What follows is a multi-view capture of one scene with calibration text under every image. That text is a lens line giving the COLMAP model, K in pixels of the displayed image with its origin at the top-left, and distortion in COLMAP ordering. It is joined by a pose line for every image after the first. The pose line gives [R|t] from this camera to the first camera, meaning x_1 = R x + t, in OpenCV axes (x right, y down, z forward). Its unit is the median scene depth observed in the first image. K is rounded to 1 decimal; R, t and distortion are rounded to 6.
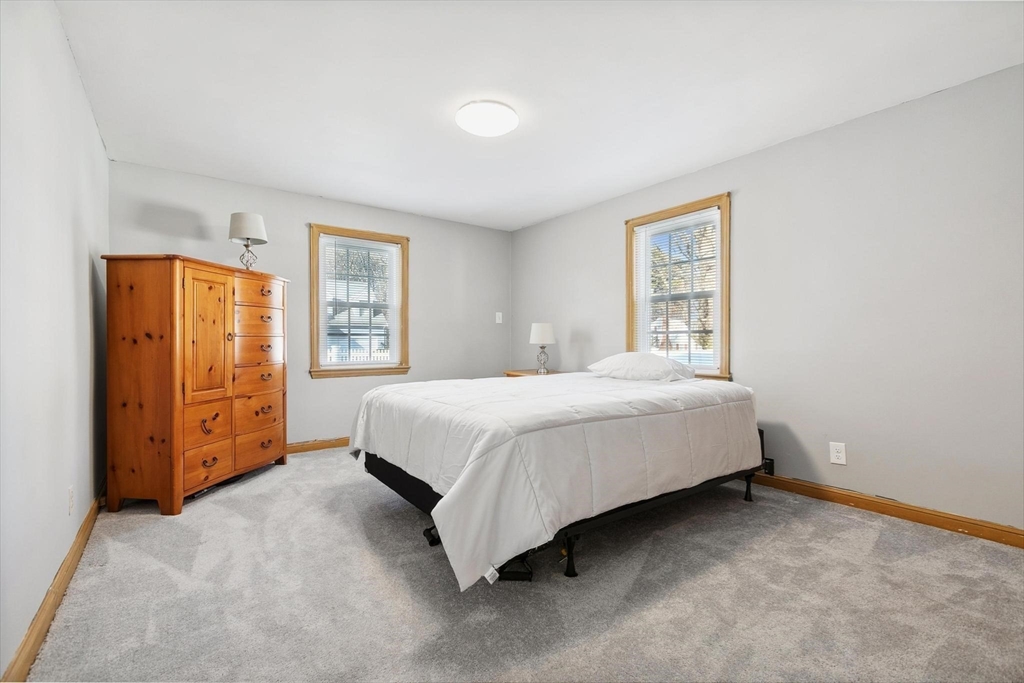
lens RADIAL K [[459.4, 0, 510.2], [0, 459.4, 342.9], [0, 0, 1]] dist [0.004274, -0.000780]
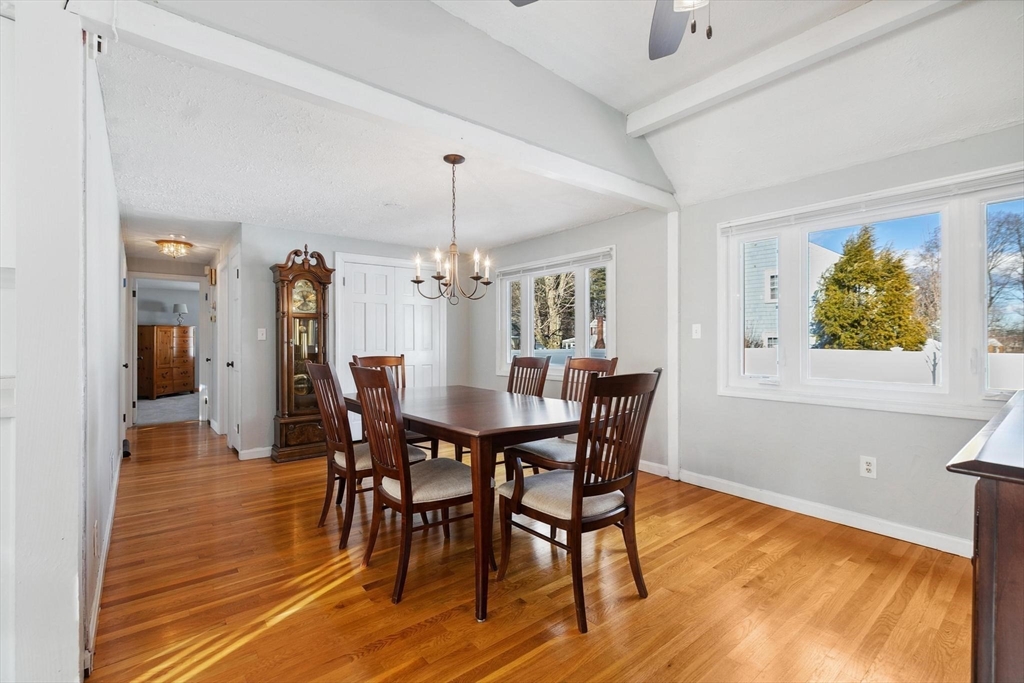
lens RADIAL K [[459.4, 0, 513.8], [0, 459.4, 336.8], [0, 0, 1]] dist [0.004274, -0.000780]
pose [[0.998664, 0.002765, 0.051607, 1.446716], [-0.001952, 0.999873, -0.015804, -0.039817], [-0.051644, 0.015682, 0.998542, -2.097029]]
